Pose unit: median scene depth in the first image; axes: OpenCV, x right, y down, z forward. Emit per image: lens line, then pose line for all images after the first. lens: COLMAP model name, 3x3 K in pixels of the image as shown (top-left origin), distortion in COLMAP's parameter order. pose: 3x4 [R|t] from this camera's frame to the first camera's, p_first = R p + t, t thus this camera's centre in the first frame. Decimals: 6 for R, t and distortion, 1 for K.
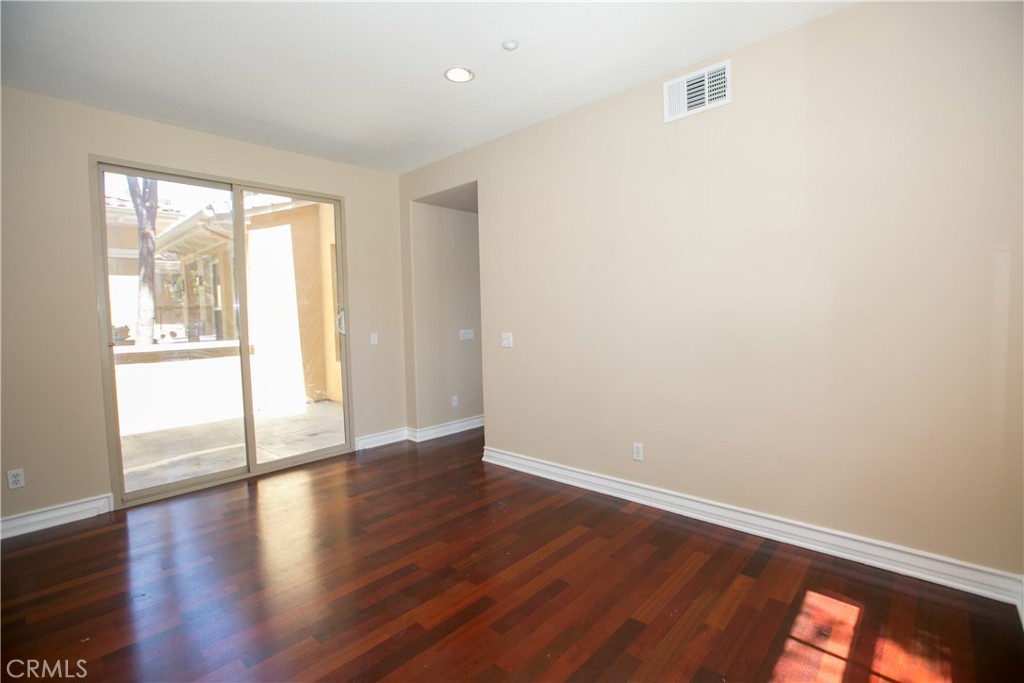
lens RADIAL K [[469.7, 0, 518.0], [0, 469.7, 336.4], [0, 0, 1]] dist [-0.048434, 0.019257]
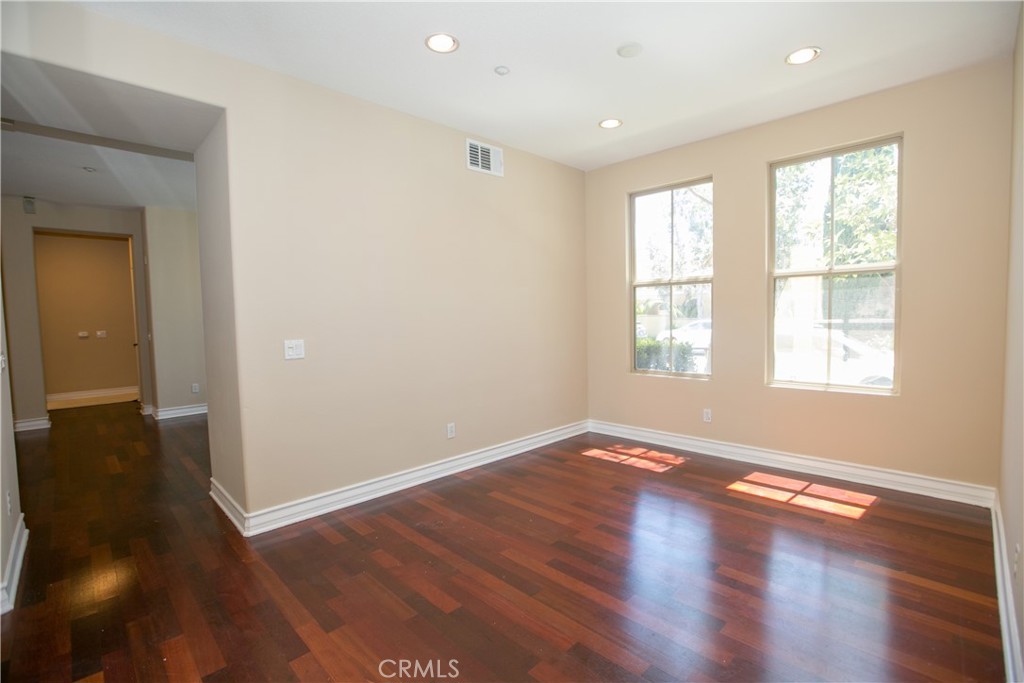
lens RADIAL K [[469.7, 0, 510.8], [0, 469.7, 343.0], [0, 0, 1]] dist [-0.048434, 0.019257]
pose [[0.073321, -0.044735, 0.996305, -0.781945], [0.070620, 0.996719, 0.039556, -0.013342], [-0.994805, 0.067459, 0.076240, 0.631139]]
